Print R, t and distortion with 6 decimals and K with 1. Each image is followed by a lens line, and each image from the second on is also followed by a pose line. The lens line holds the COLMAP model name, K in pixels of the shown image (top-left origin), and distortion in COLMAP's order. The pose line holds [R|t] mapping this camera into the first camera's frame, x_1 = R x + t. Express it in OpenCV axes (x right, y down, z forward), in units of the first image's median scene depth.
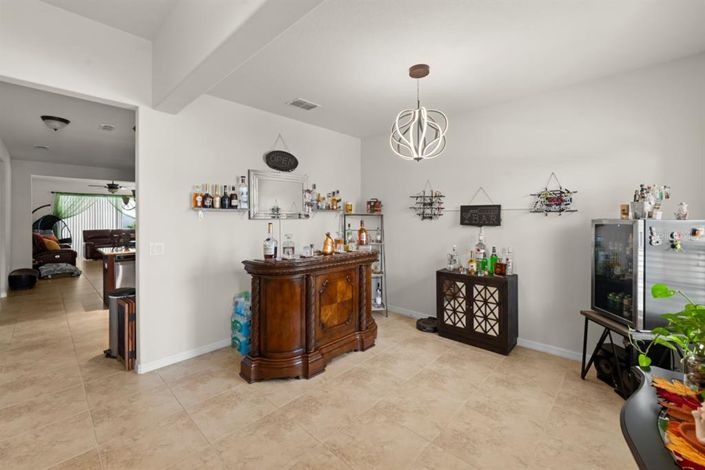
lens RADIAL K [[293.3, 0, 351.3], [0, 293.3, 211.3], [0, 0, 1]] dist [0.001944, 0.000486]
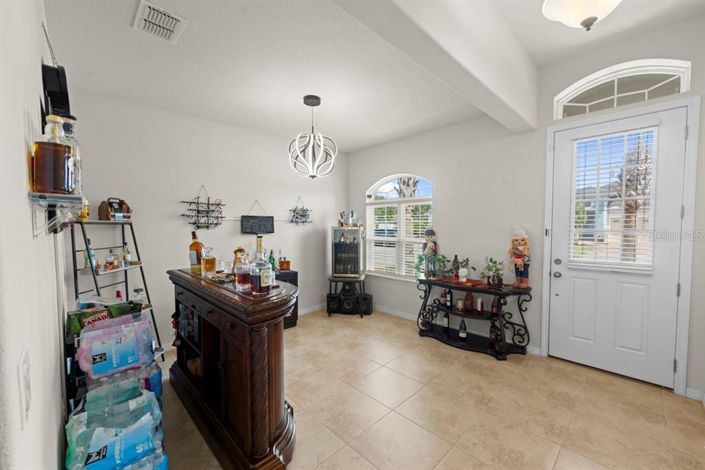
lens RADIAL K [[284.0, 0, 348.2], [0, 284.0, 236.5], [0, 0, 1]] dist [0.000420, 0.000049]
pose [[0.038580, -0.044656, 0.998257, -0.749327], [-0.022234, 0.998715, 0.045536, 0.001381], [-0.999008, -0.023952, 0.037537, 0.675863]]
